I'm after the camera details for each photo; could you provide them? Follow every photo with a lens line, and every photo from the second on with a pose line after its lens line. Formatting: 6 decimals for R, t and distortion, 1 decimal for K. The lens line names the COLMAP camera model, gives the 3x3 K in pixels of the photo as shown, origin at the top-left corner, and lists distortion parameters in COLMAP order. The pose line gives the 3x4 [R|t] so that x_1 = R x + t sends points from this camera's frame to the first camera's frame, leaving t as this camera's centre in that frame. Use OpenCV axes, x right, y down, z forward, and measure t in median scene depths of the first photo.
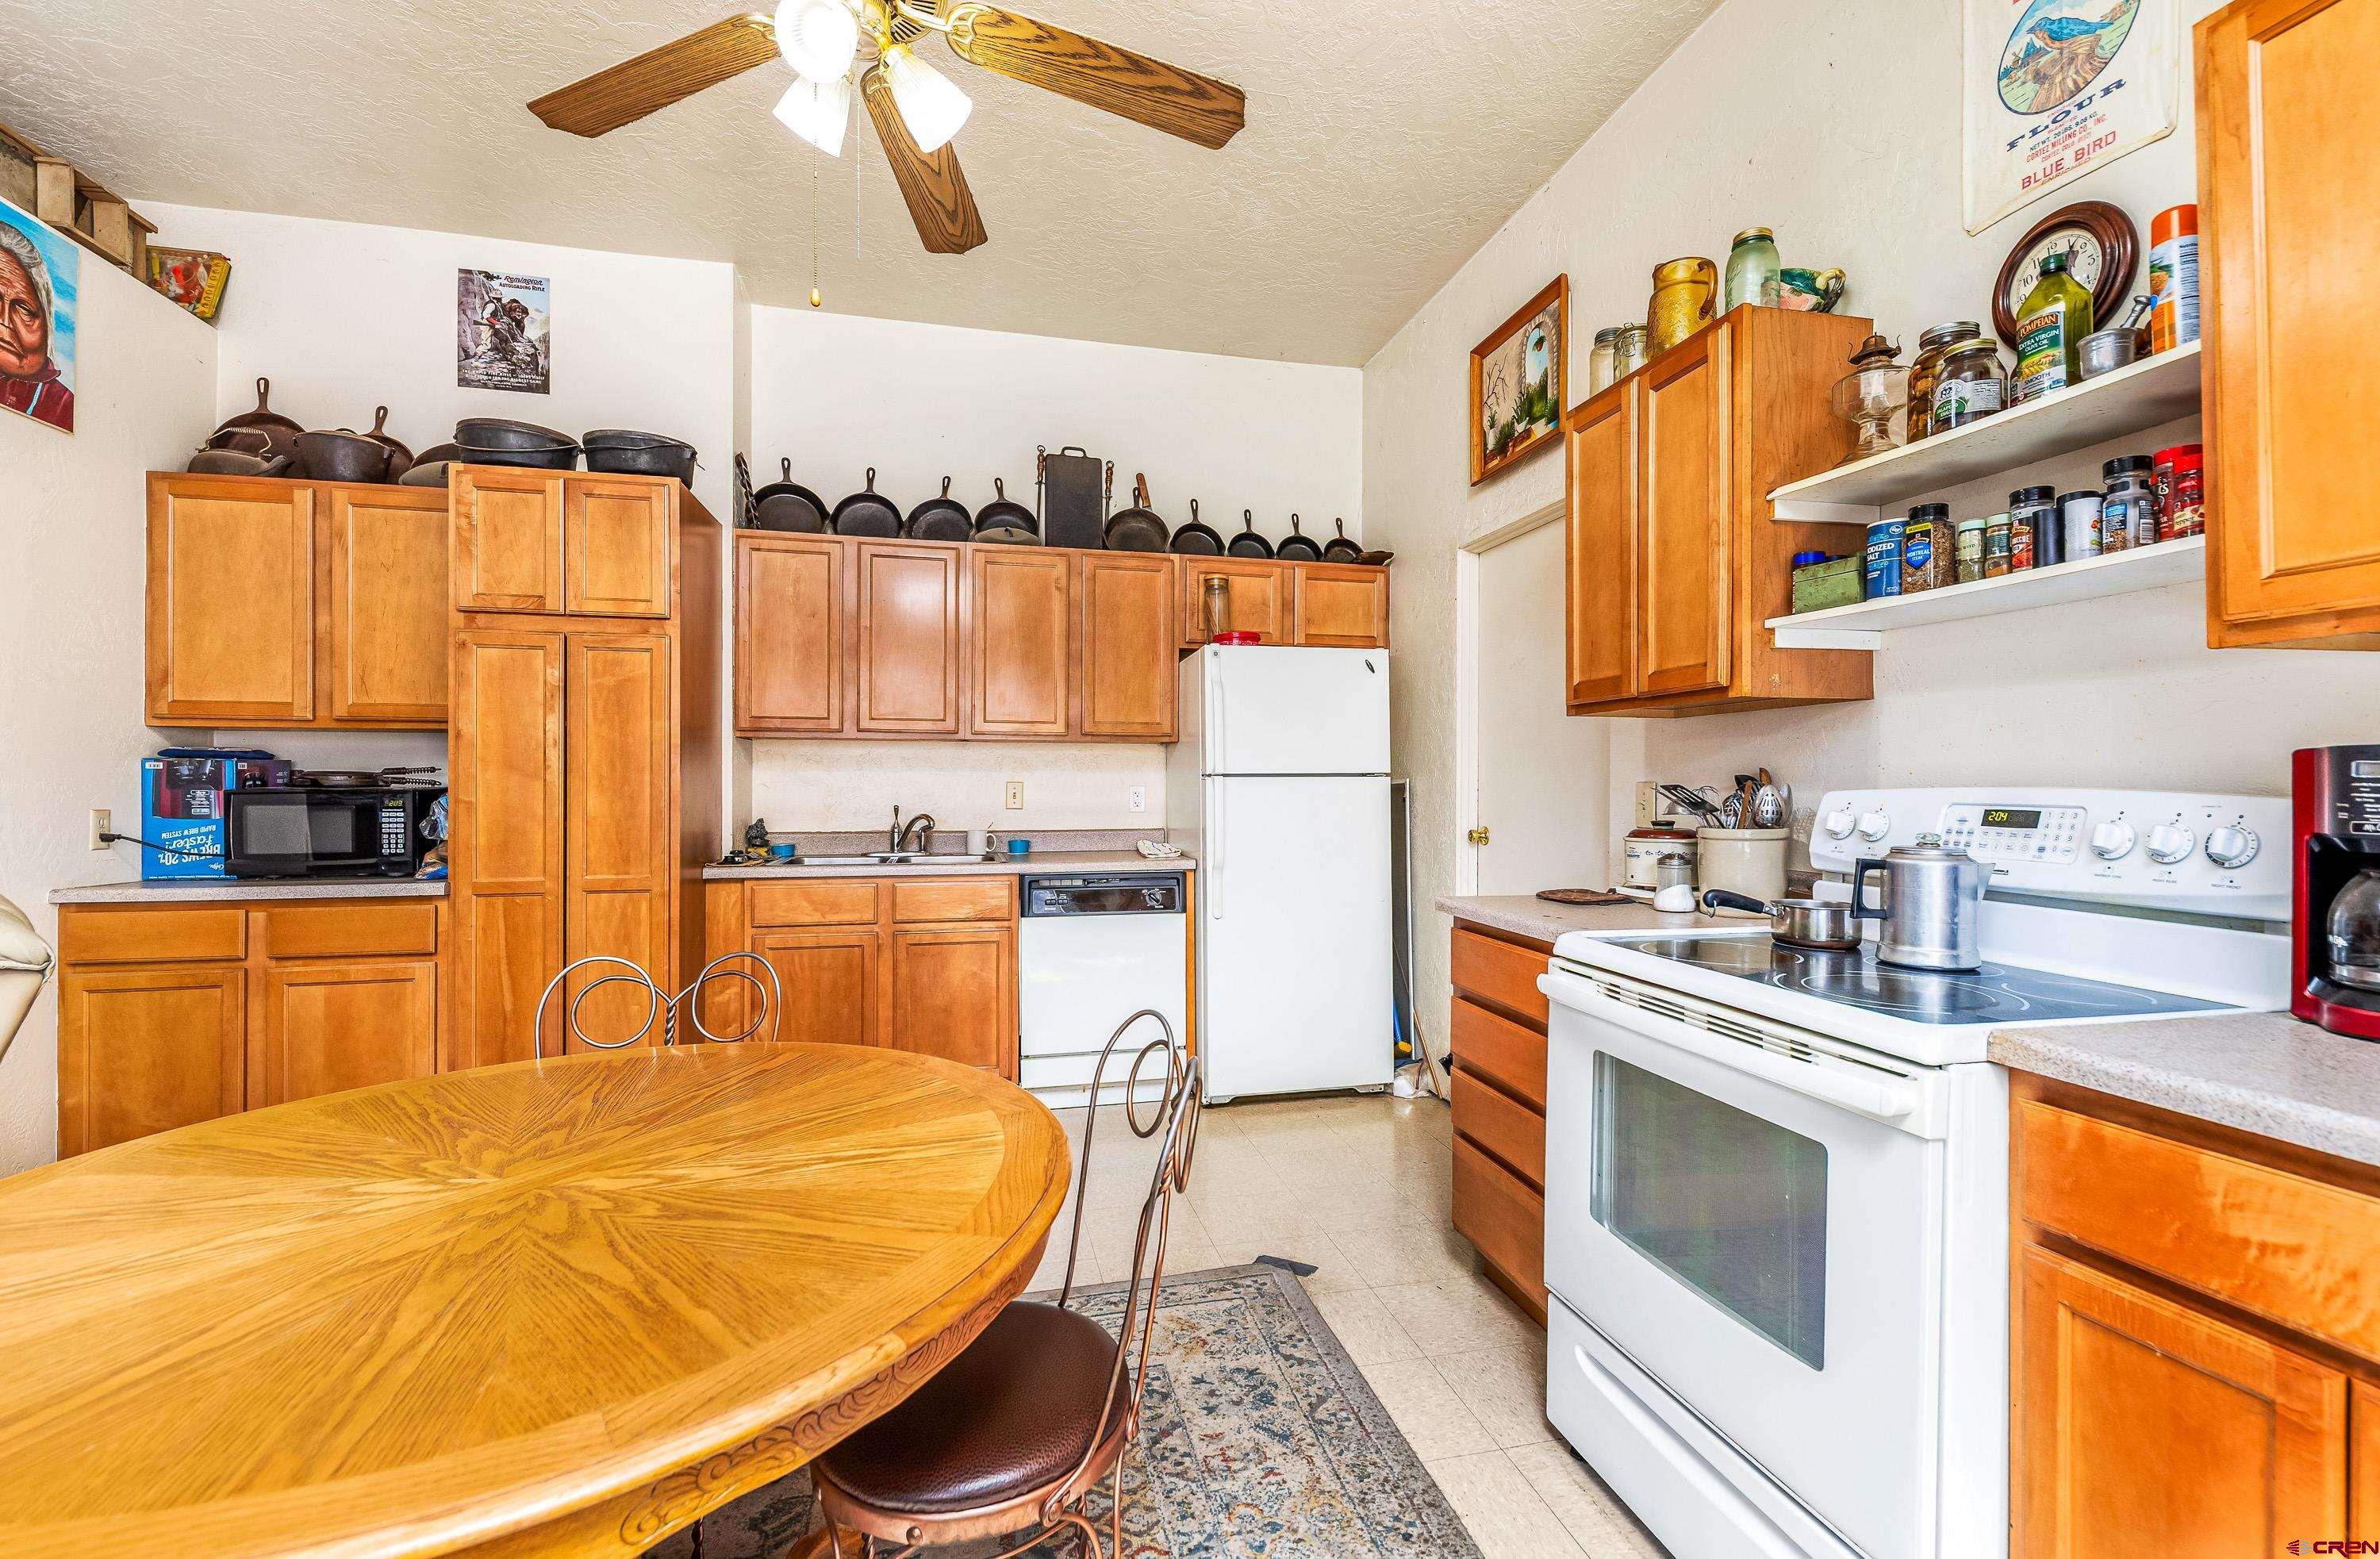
lens RADIAL K [[1041.8, 0, 1190.0], [0, 1041.8, 779.5], [0, 0, 1]] dist [-0.000089, -0.000019]
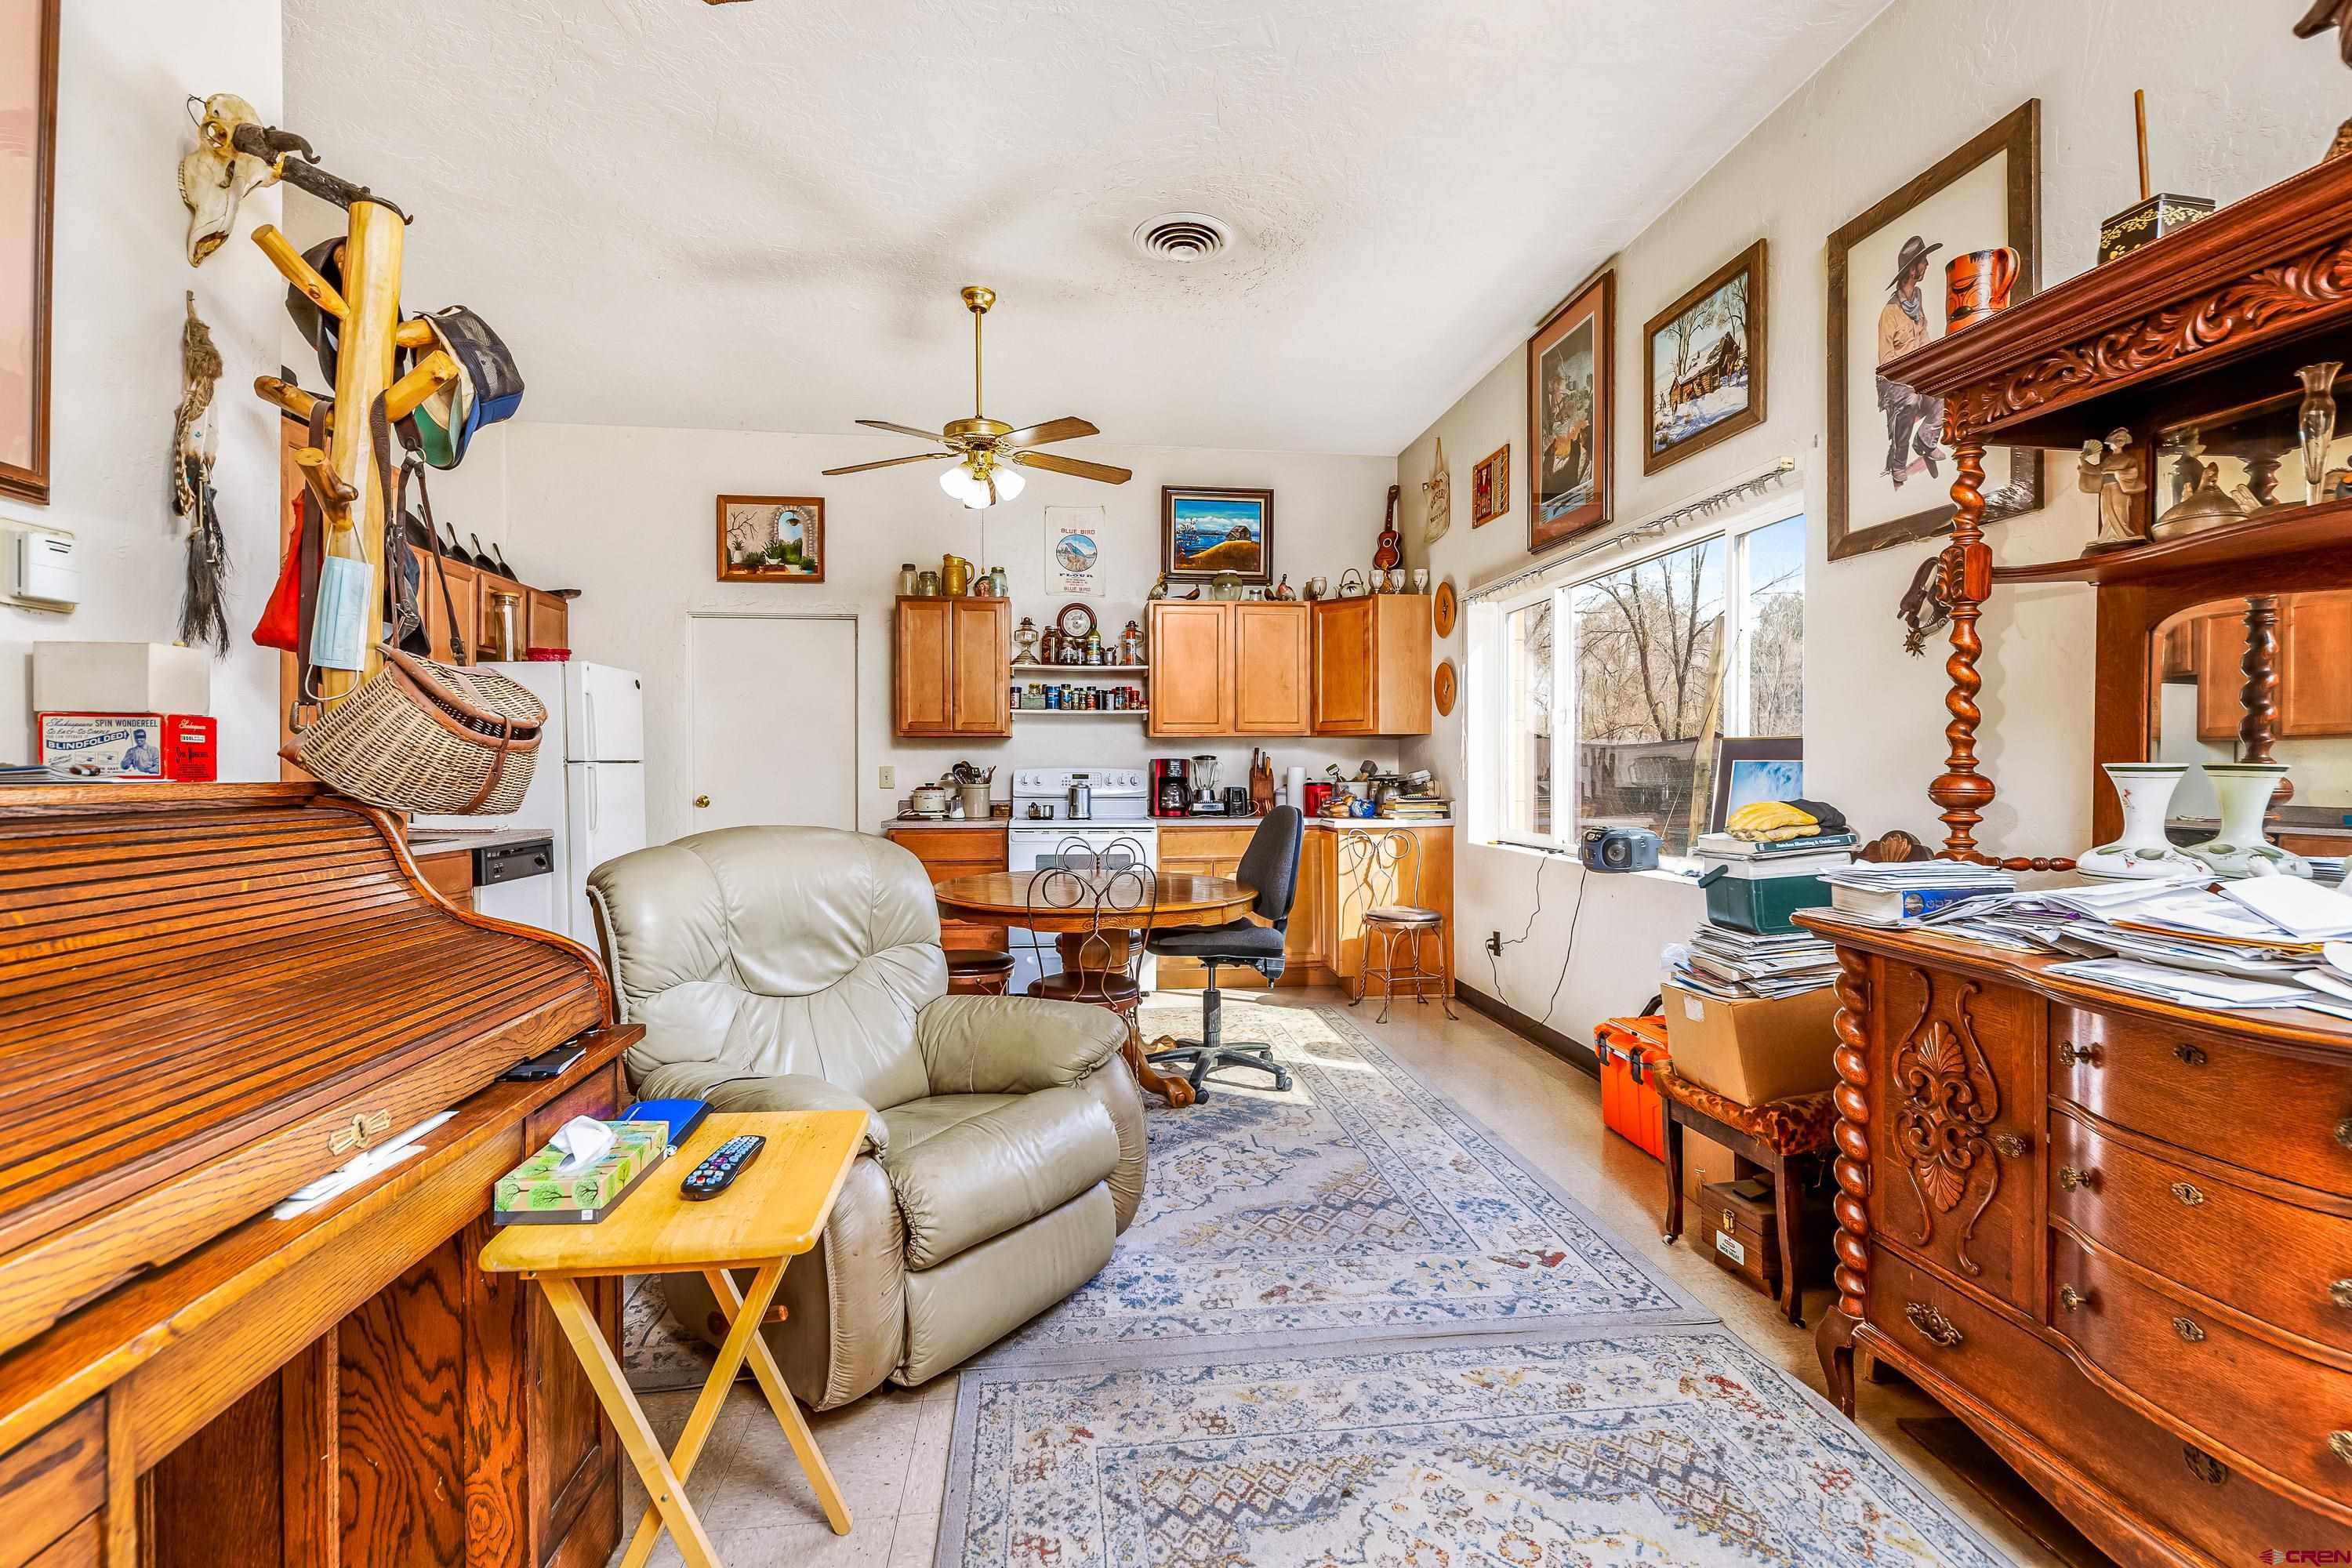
lens RADIAL K [[1057.0, 0, 1176.0], [0, 1057.0, 784.0], [0, 0, 1]] dist [0.003609, 0.000073]
pose [[0.103501, -0.015075, 0.994515, -1.382277], [-0.000199, 0.999885, 0.015177, 0.004352], [-0.994629, -0.001768, 0.103486, 0.154402]]
